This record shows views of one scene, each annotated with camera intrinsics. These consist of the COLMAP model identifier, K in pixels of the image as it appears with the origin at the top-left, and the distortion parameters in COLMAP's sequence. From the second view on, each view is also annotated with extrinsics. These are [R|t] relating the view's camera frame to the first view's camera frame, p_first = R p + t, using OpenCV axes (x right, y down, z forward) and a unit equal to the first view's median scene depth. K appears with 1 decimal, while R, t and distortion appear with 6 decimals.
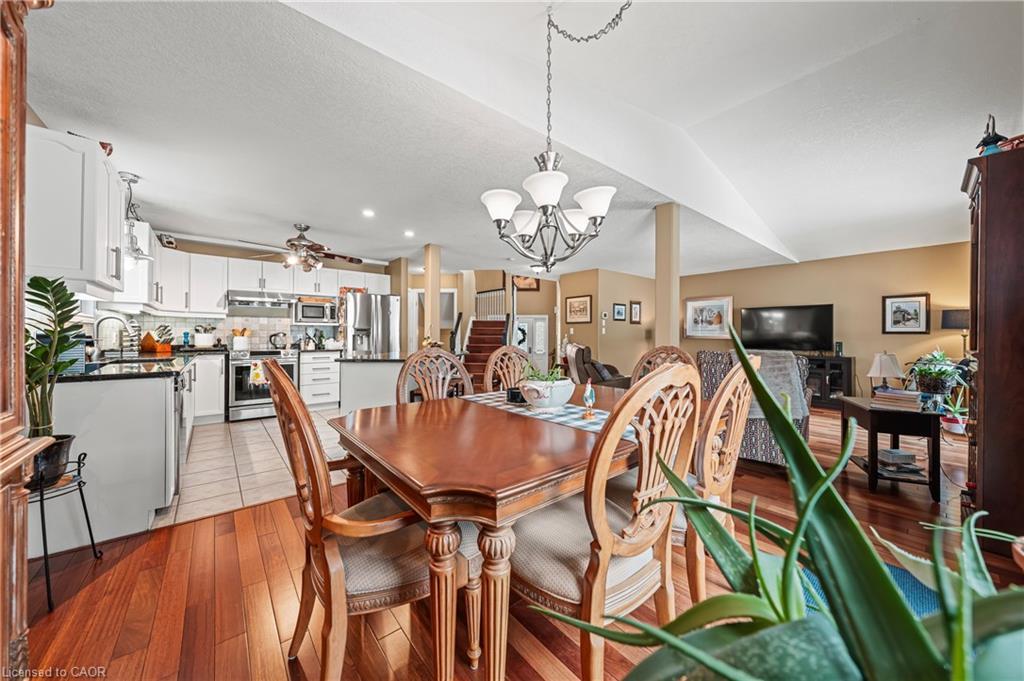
lens RADIAL K [[362.5, 0, 512.8], [0, 362.5, 336.1], [0, 0, 1]] dist [-0.001297, 0.000420]
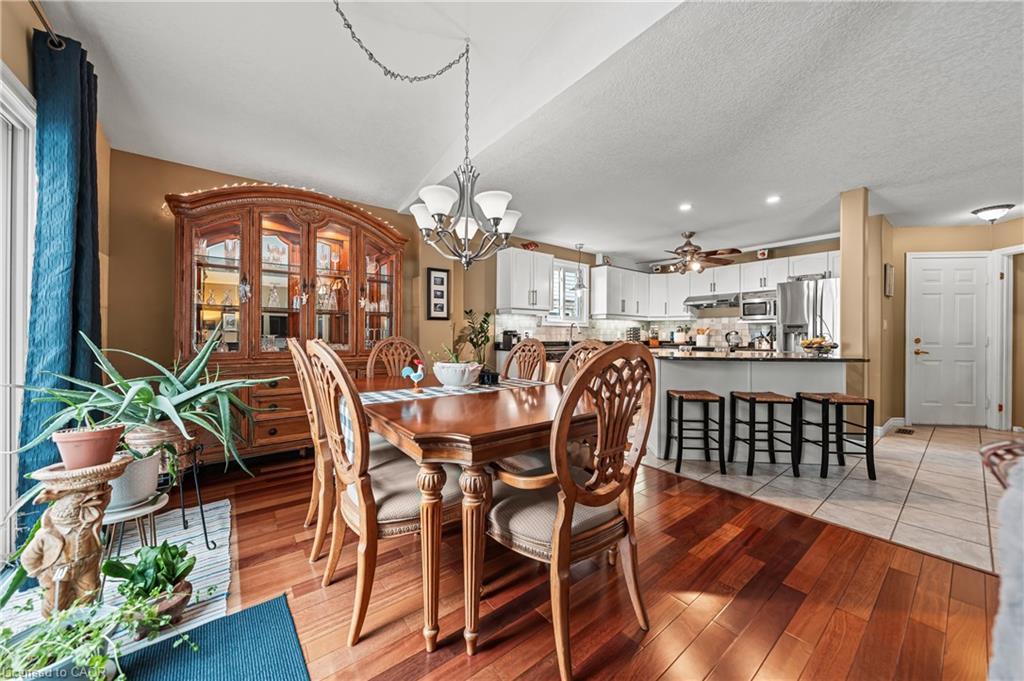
lens RADIAL K [[362.5, 0, 519.6], [0, 362.5, 334.2], [0, 0, 1]] dist [-0.001297, 0.000420]
pose [[-0.022938, -0.006531, -0.999716, 0.420357], [-0.007941, 0.999948, -0.006350, 0.010589], [0.999705, 0.007793, -0.022989, 0.411204]]
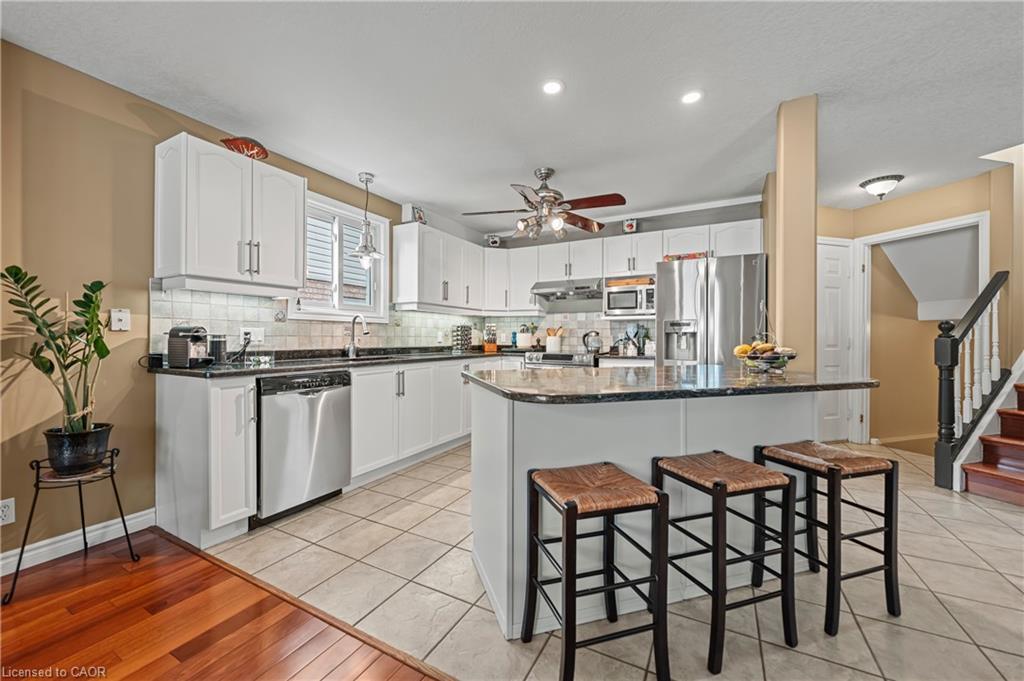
lens RADIAL K [[393.5, 0, 502.8], [0, 393.5, 338.9], [0, 0, 1]] dist [-0.001664, -0.000713]
pose [[0.363079, 0.000053, -0.931758, 0.059688], [-0.003104, 0.999995, -0.001153, 0.008148], [0.931753, 0.003311, 0.363077, 0.527892]]
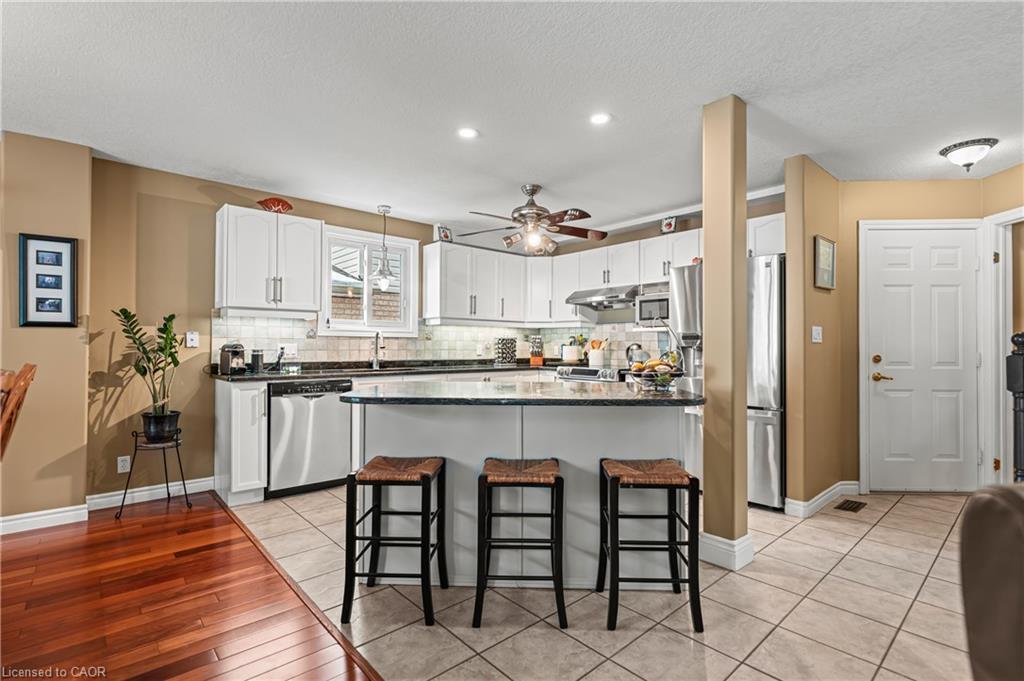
lens RADIAL K [[476.7, 0, 515.3], [0, 476.7, 341.1], [0, 0, 1]] dist [0.002259, -0.000981]
pose [[0.033575, -0.015519, -0.999316, 0.247844], [-0.004675, 0.999866, -0.015685, 0.000228], [0.999425, 0.005199, 0.033498, 0.750515]]
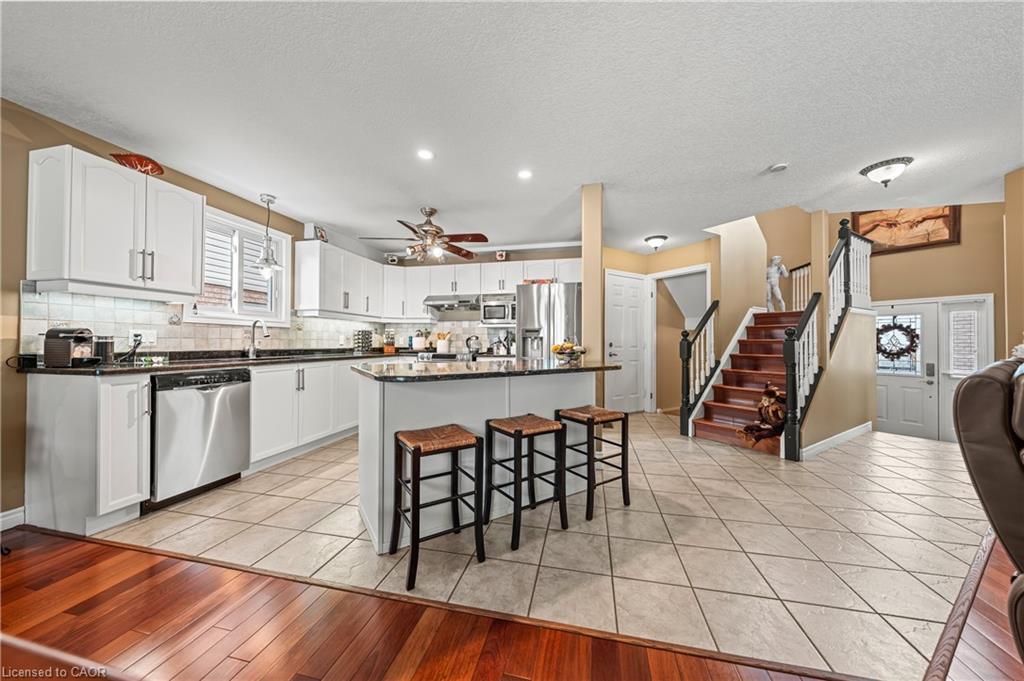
lens RADIAL K [[344.1, 0, 509.3], [0, 344.1, 340.3], [0, 0, 1]] dist [-0.002164, 0.000186]
pose [[0.600805, -0.007370, -0.799362, 0.147892], [-0.002749, 0.999933, -0.011286, 0.012087], [0.799391, 0.008978, 0.600744, 0.529804]]
